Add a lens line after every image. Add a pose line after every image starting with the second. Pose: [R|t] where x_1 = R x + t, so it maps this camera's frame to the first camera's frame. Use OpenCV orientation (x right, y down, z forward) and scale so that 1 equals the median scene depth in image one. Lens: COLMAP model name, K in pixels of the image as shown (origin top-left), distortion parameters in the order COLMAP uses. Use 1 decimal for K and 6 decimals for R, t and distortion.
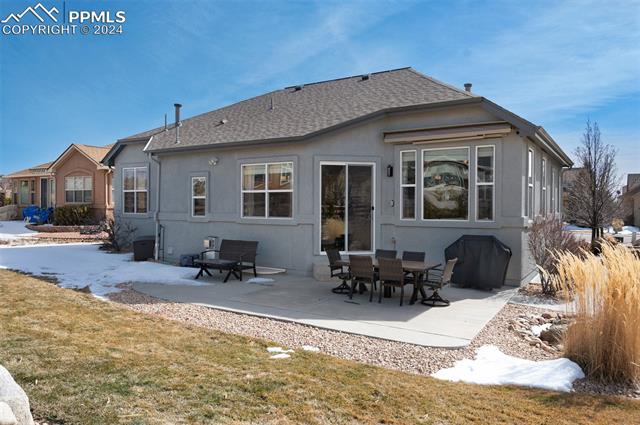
lens RADIAL K [[441.7, 0, 319.1], [0, 441.7, 209.8], [0, 0, 1]] dist [-0.013202, -0.000884]
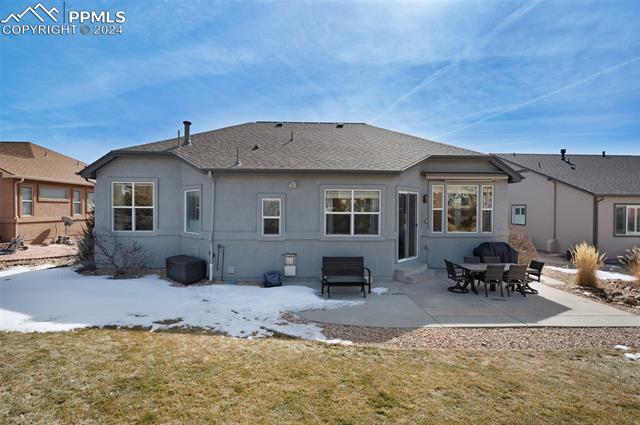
lens RADIAL K [[289.6, 0, 322.0], [0, 289.6, 215.1], [0, 0, 1]] dist [-0.002627, -0.000121]
pose [[0.835059, -0.010385, 0.550062, -0.606636], [0.004784, 0.999921, 0.011616, -0.045359], [-0.550139, -0.007069, 0.835043, 0.383290]]
